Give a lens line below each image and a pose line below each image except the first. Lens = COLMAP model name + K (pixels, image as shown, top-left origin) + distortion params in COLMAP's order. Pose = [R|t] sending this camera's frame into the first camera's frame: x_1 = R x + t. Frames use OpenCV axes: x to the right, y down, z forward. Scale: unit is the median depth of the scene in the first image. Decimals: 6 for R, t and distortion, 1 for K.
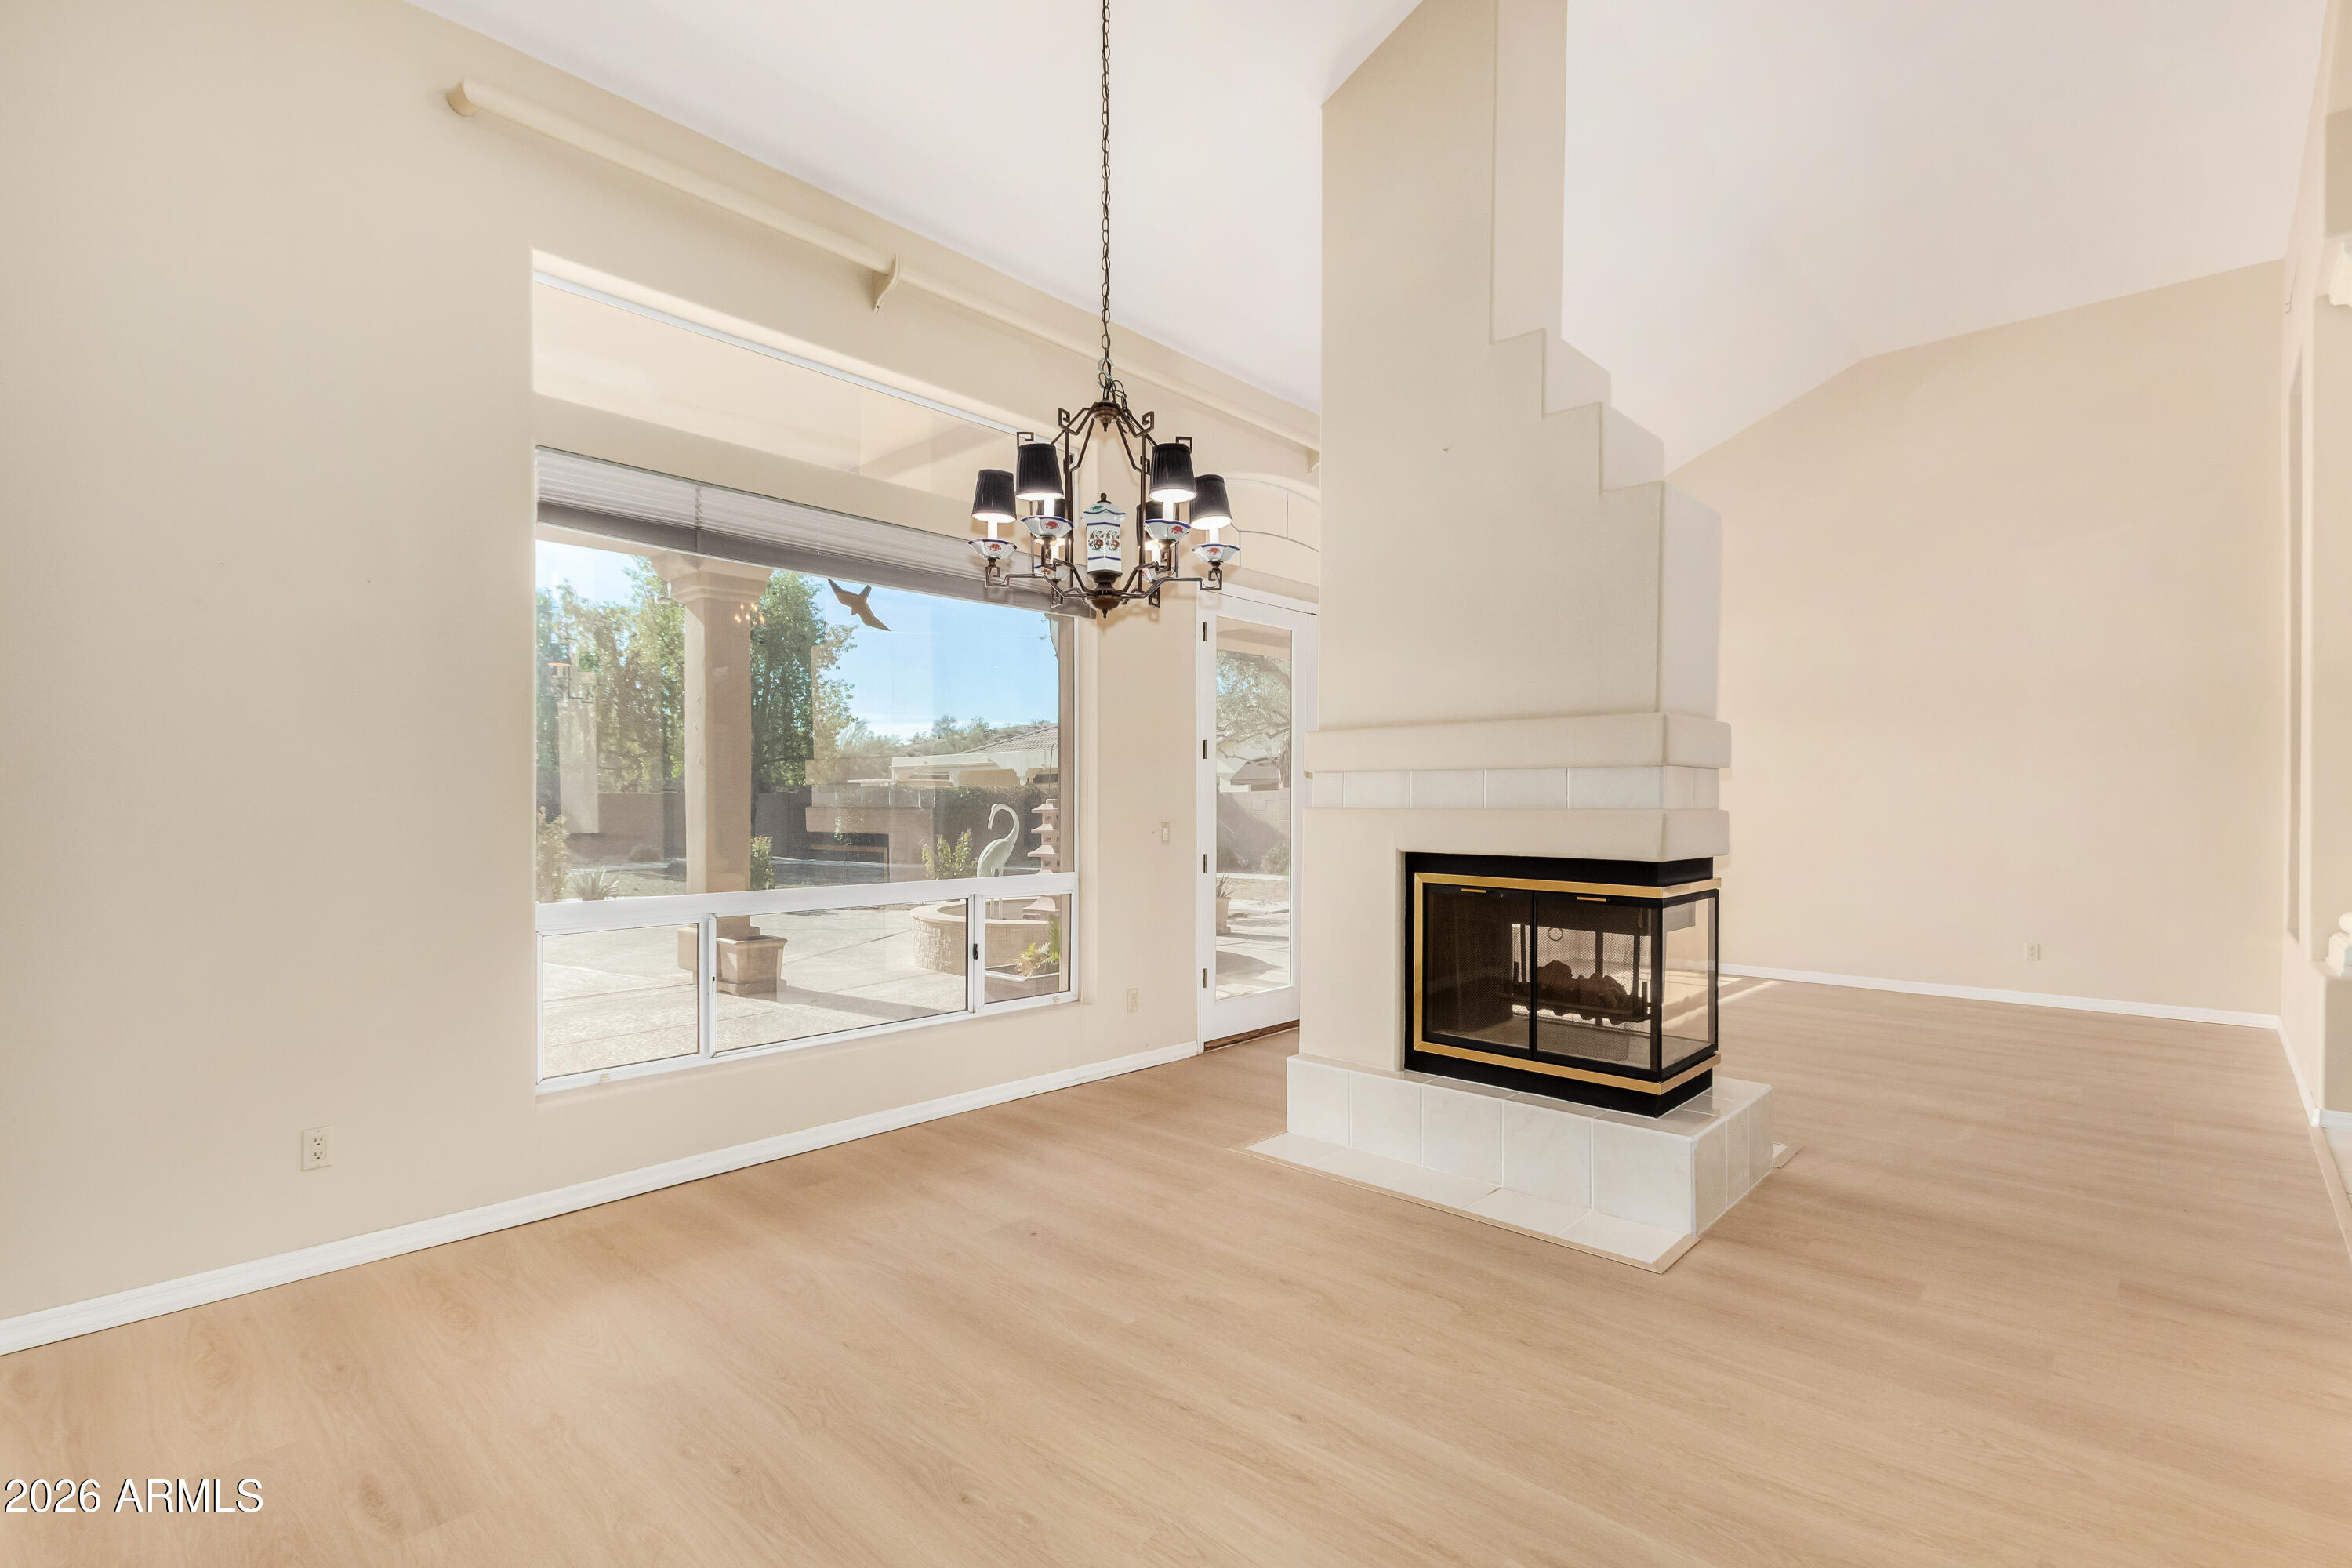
lens RADIAL K [[1093.3, 0, 1169.6], [0, 1093.3, 797.5], [0, 0, 1]] dist [0.002970, 0.000569]
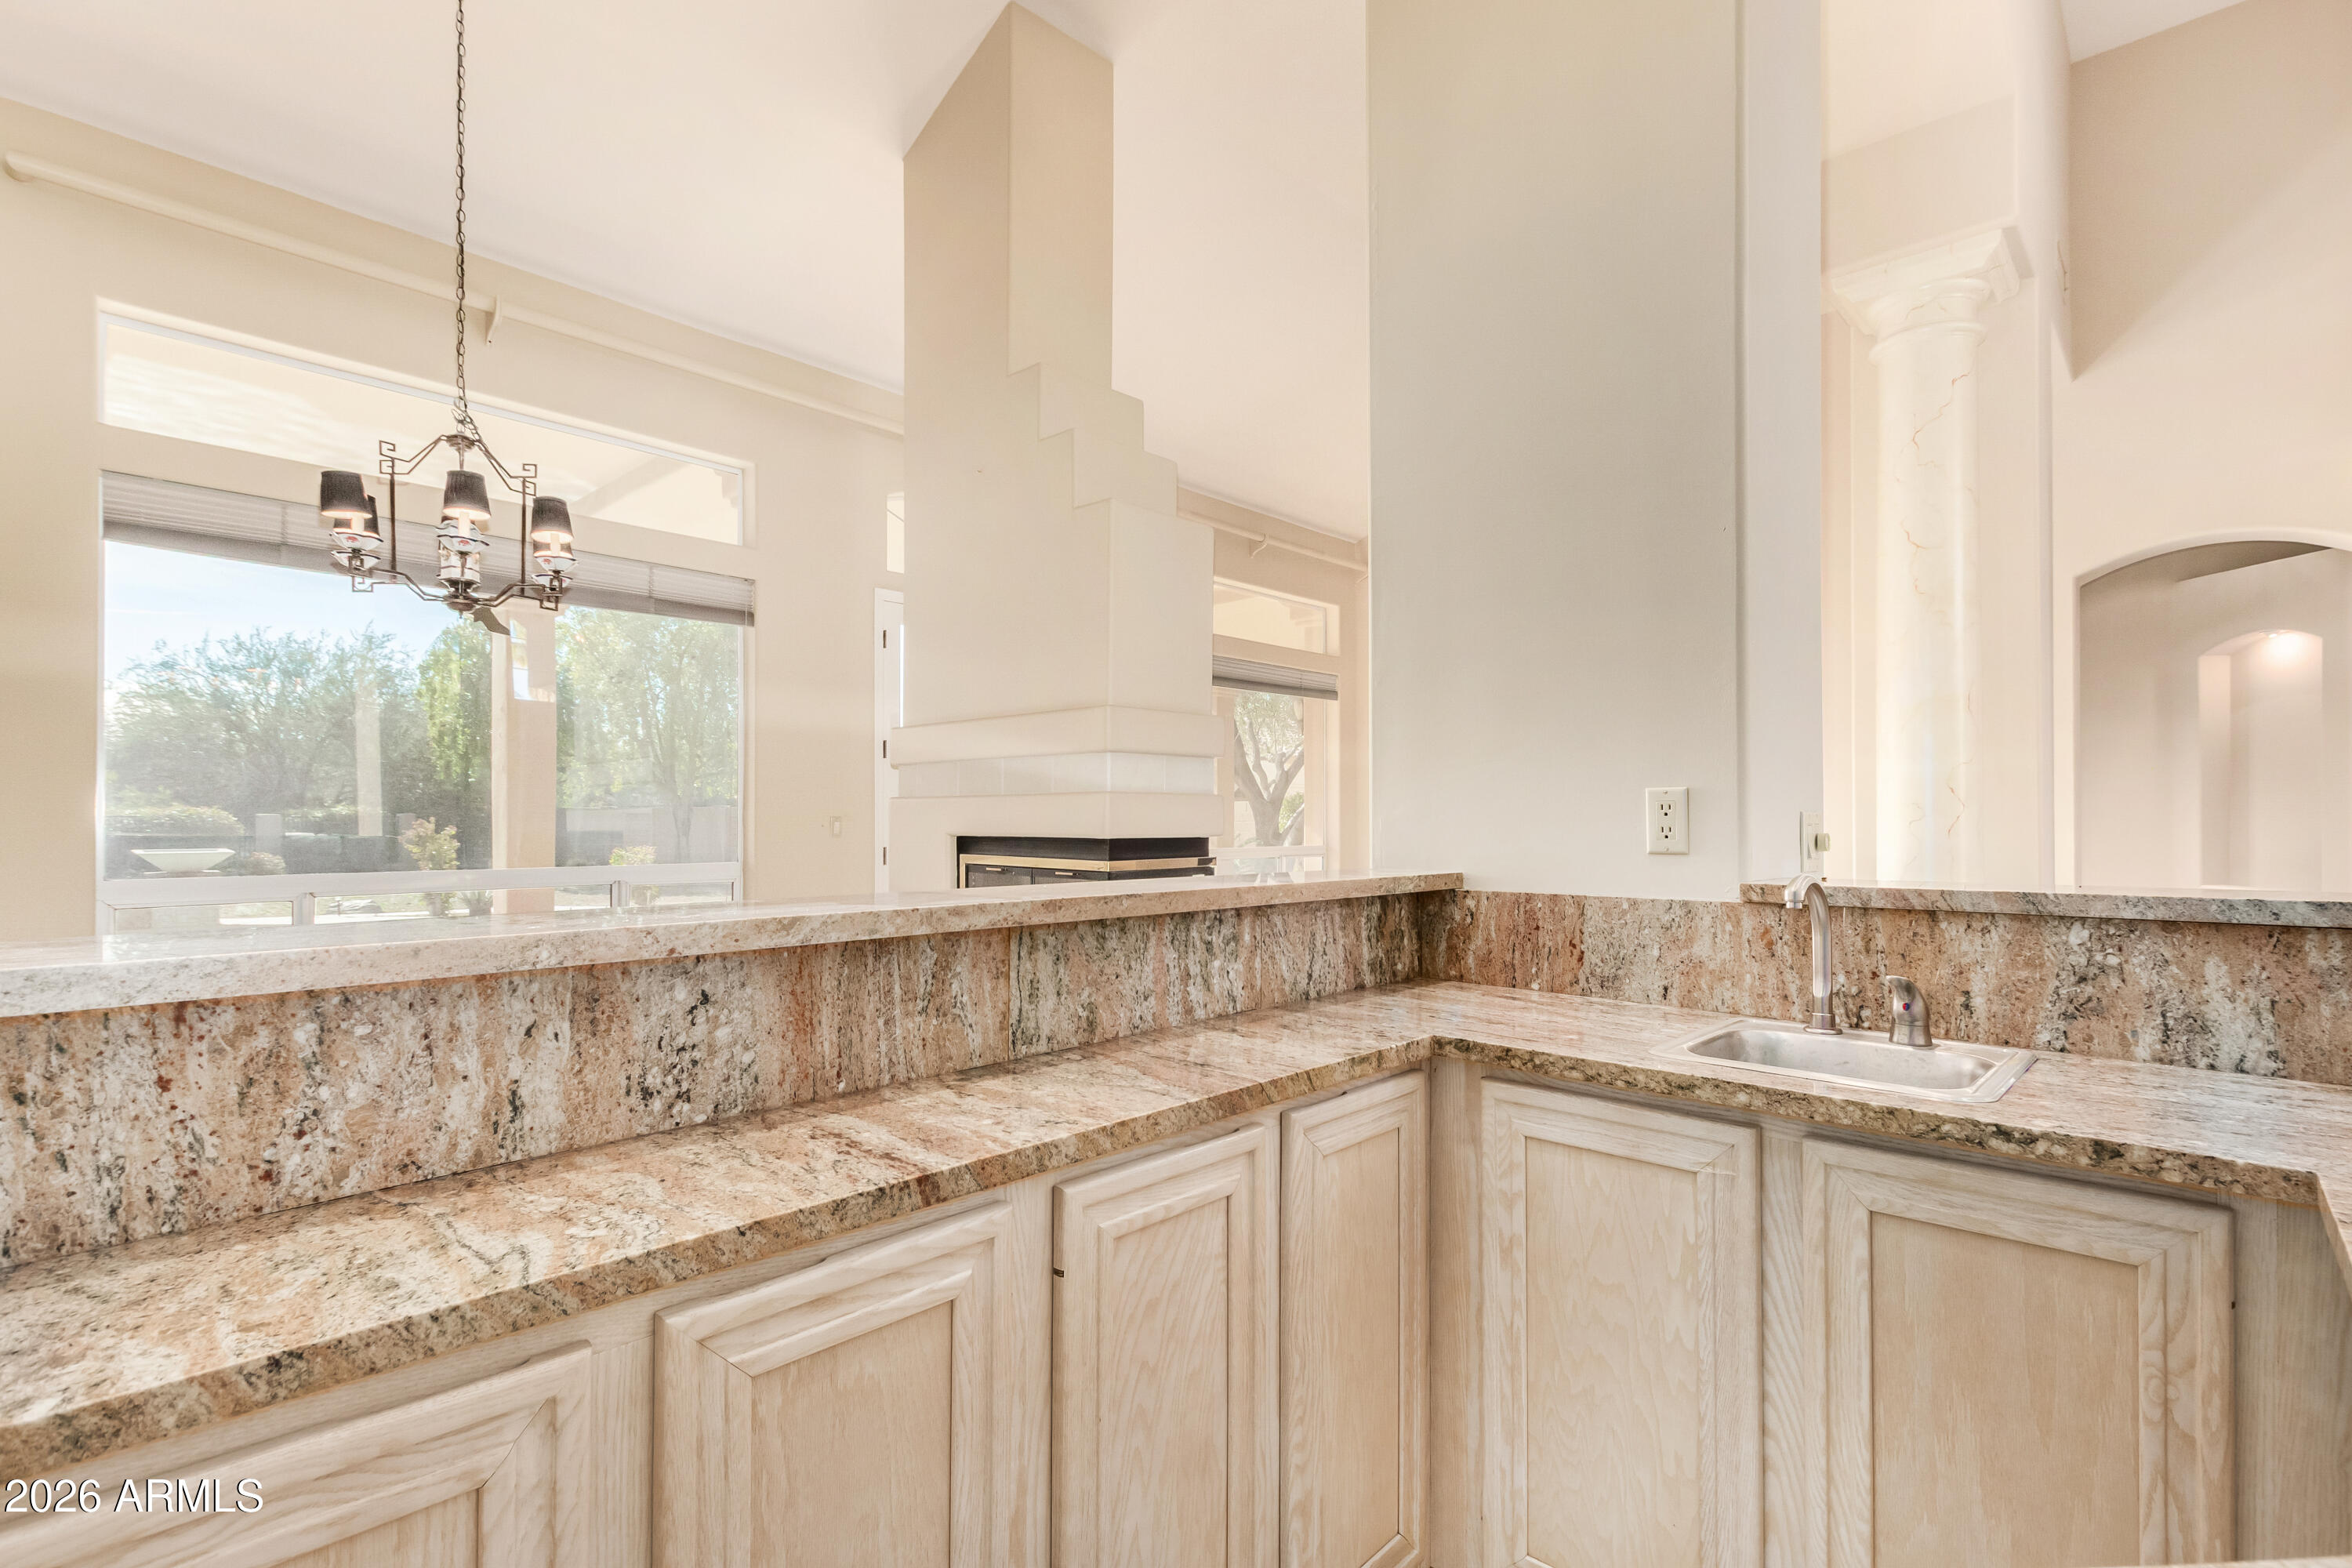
lens RADIAL K [[1093.3, 0, 1169.6], [0, 1093.3, 797.5], [0, 0, 1]] dist [0.002970, 0.000569]
pose [[0.999948, -0.006231, 0.008045, 0.430046], [0.006341, 0.999885, -0.013756, 0.028411], [-0.007959, 0.013806, 0.999873, -0.101948]]
